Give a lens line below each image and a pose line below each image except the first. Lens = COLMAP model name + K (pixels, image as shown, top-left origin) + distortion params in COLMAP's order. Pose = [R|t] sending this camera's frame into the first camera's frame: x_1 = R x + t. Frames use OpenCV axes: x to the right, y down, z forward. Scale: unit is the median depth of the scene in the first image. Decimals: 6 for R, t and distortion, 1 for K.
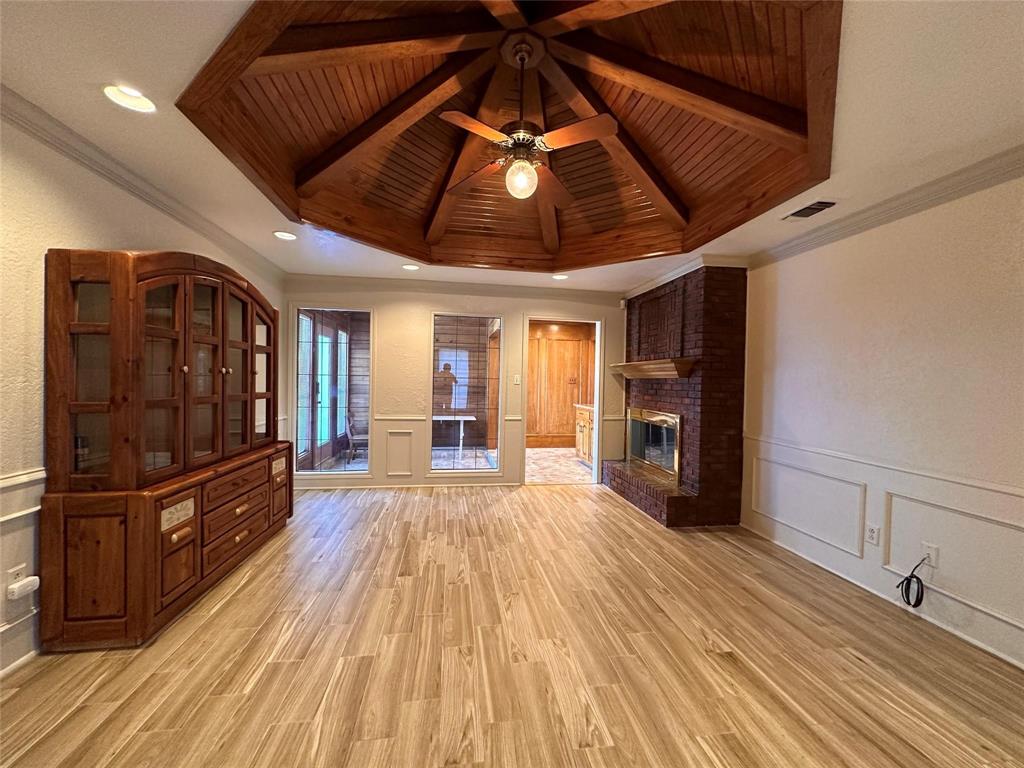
lens RADIAL K [[408.3, 0, 514.9], [0, 408.3, 384.6], [0, 0, 1]] dist [-0.002142, 0.000838]
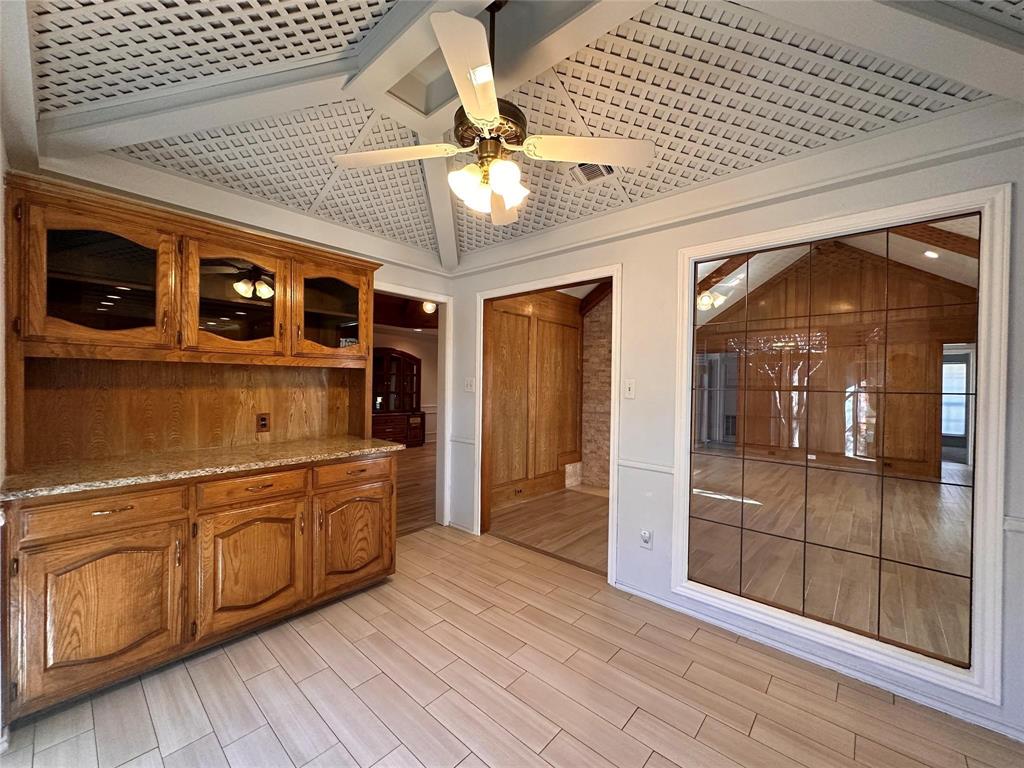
lens RADIAL K [[408.3, 0, 515.0], [0, 408.3, 382.2], [0, 0, 1]] dist [-0.002142, 0.000838]
pose [[0.640438, -0.016548, -0.767831, 1.773828], [-0.012557, 0.999409, -0.032013, 0.034099], [0.767907, 0.030144, 0.639852, -0.159785]]
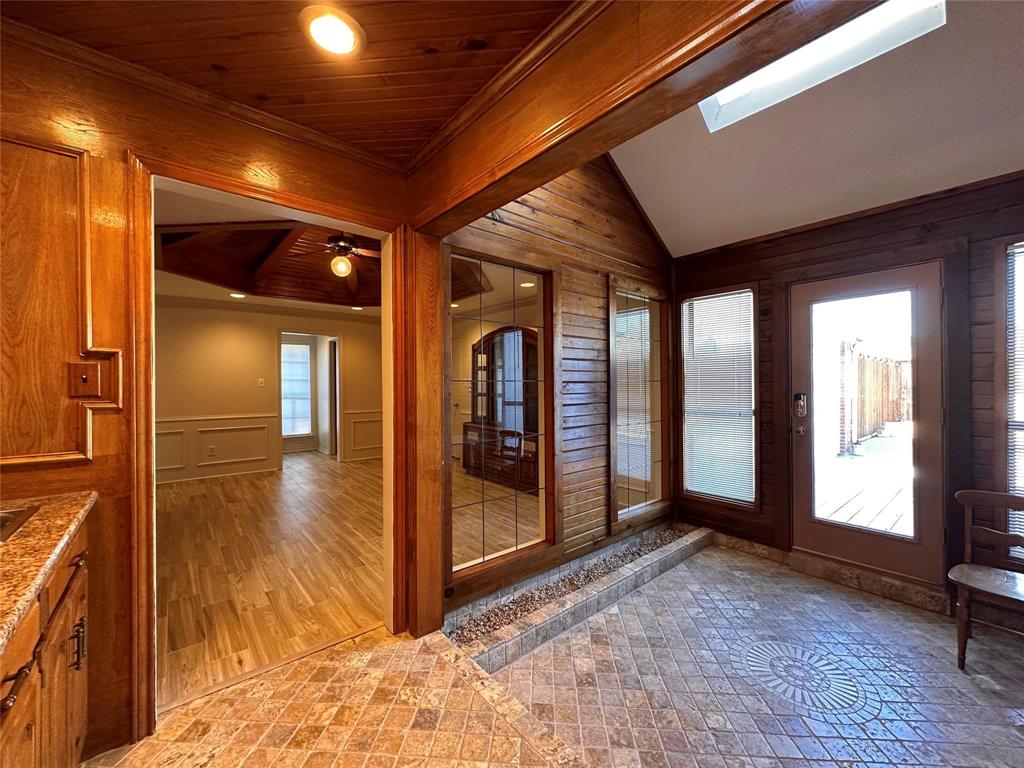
lens RADIAL K [[408.3, 0, 514.5], [0, 408.3, 385.0], [0, 0, 1]] dist [-0.002142, 0.000838]
pose [[-0.859099, -0.017872, -0.511497, 0.199618], [-0.021195, 0.999775, 0.000664, -0.016206], [0.511370, 0.011412, -0.859285, 2.190124]]
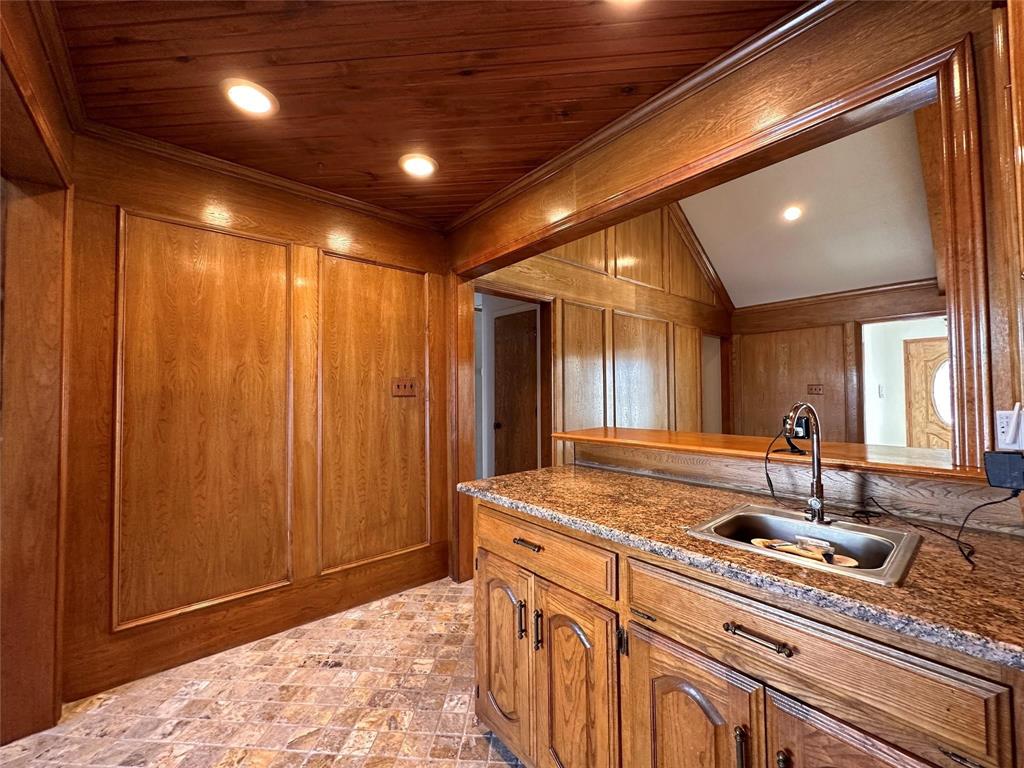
lens RADIAL K [[408.3, 0, 514.9], [0, 408.3, 384.3], [0, 0, 1]] dist [-0.002142, 0.000838]
pose [[0.851699, -0.011299, 0.523909, 0.100146], [0.029541, 0.999213, -0.026475, -0.000753], [-0.523198, 0.038026, 0.851363, 1.576323]]
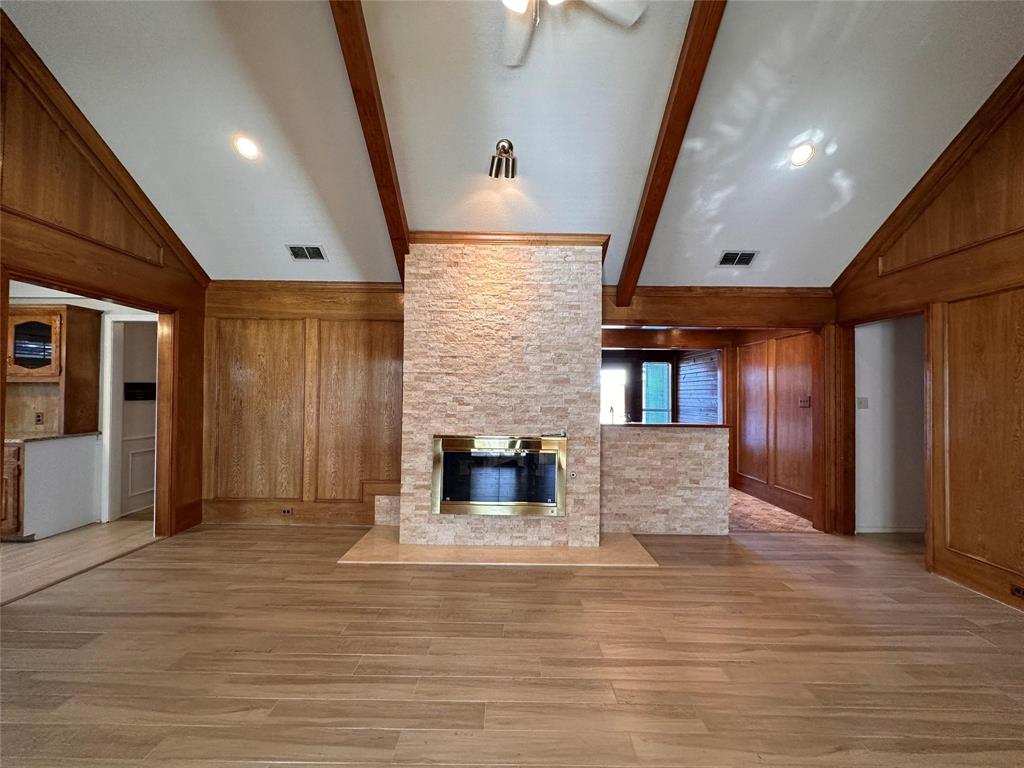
lens RADIAL K [[408.3, 0, 511.6], [0, 408.3, 384.0], [0, 0, 1]] dist [-0.002142, 0.000838]
pose [[-0.161313, -0.044741, -0.985889, 1.859114], [-0.026554, 0.998807, -0.040983, 0.000263], [0.986546, 0.019569, -0.162308, 1.612667]]
